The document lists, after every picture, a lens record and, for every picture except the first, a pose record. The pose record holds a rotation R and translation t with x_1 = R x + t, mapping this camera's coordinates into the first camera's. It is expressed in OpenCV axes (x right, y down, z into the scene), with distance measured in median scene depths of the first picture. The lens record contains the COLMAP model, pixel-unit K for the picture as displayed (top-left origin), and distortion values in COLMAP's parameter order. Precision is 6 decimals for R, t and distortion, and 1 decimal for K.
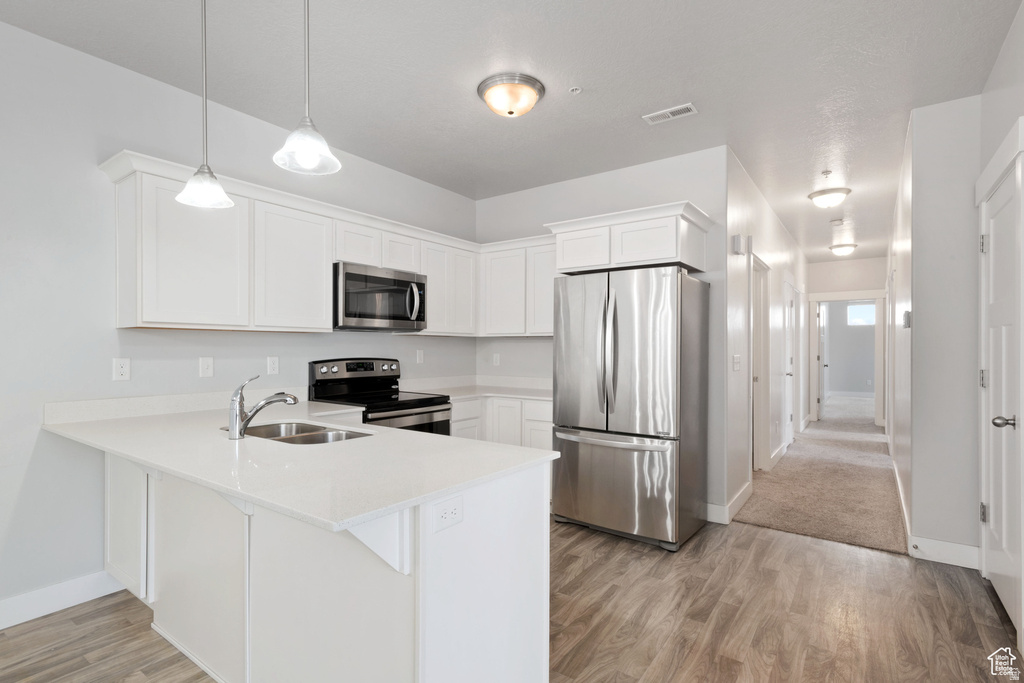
lens RADIAL K [[498.6, 0, 510.6], [0, 498.6, 349.3], [0, 0, 1]] dist [0.011868, 0.000561]
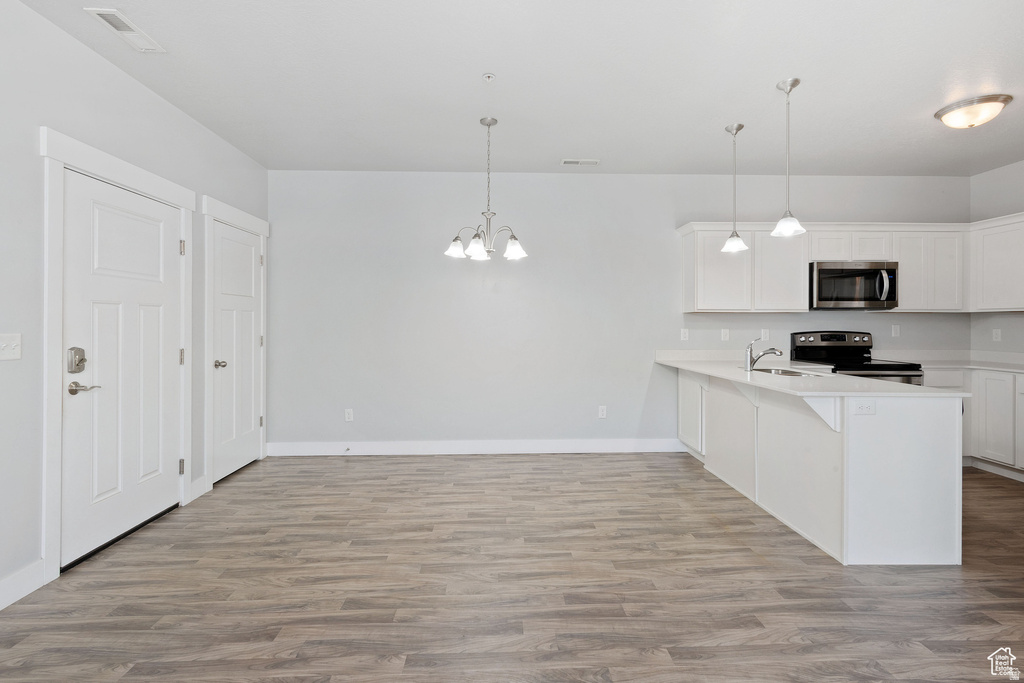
lens RADIAL K [[491.3, 0, 505.3], [0, 491.3, 323.3], [0, 0, 1]] dist [0.001896, 0.000965]
pose [[0.608286, -0.002178, -0.793715, 0.212362], [-0.002762, 0.999984, -0.004861, 0.006194], [0.793713, 0.005149, 0.608270, -0.496534]]
